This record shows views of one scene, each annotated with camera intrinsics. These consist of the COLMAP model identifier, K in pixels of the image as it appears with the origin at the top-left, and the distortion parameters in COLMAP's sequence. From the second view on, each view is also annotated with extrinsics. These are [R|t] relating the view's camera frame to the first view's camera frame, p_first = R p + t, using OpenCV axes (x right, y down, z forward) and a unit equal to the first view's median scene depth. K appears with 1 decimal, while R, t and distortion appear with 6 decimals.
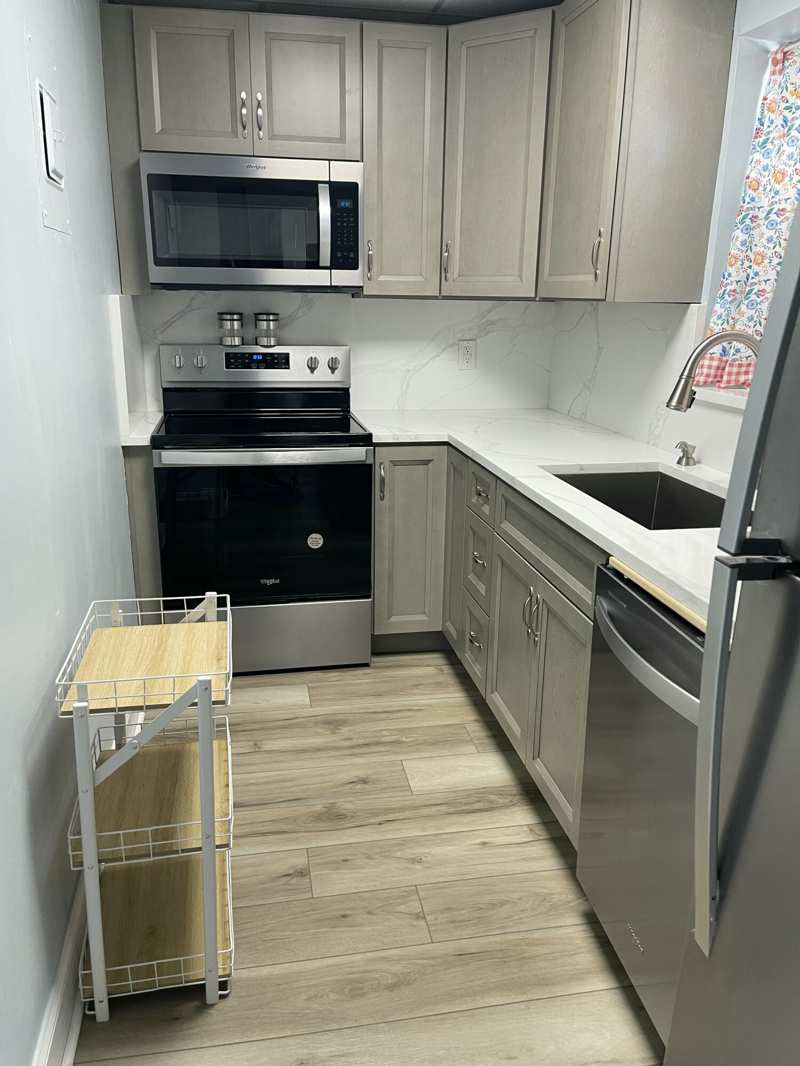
lens RADIAL K [[804.4, 0, 398.4], [0, 804.4, 539.7], [0, 0, 1]] dist [0.065240, -0.087155]
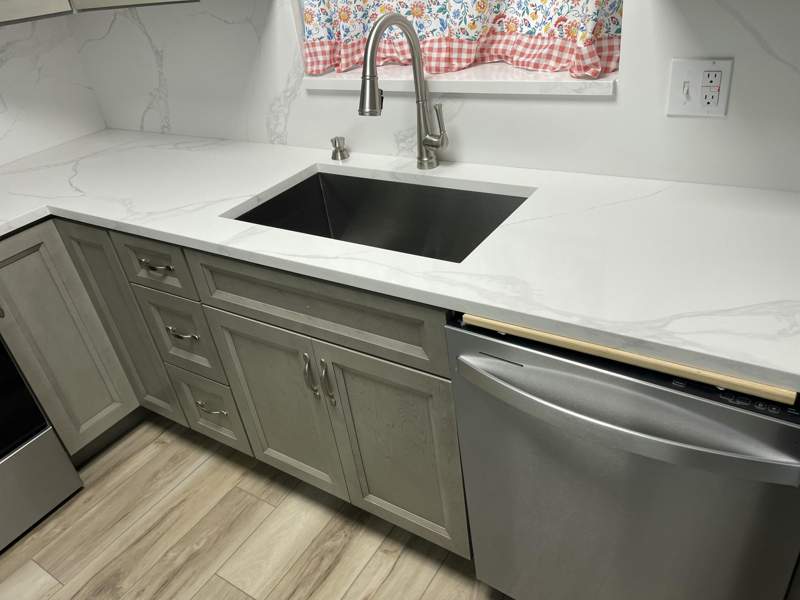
lens RADIAL K [[603.7, 0, 400.0], [0, 603.7, 300.0], [0, 0, 1]] dist [0.065240, -0.087155]
pose [[0.683566, -0.465670, 0.562040, -0.100956], [0.332580, 0.884171, 0.328074, -0.159055], [-0.649714, -0.037337, 0.759262, 0.373238]]
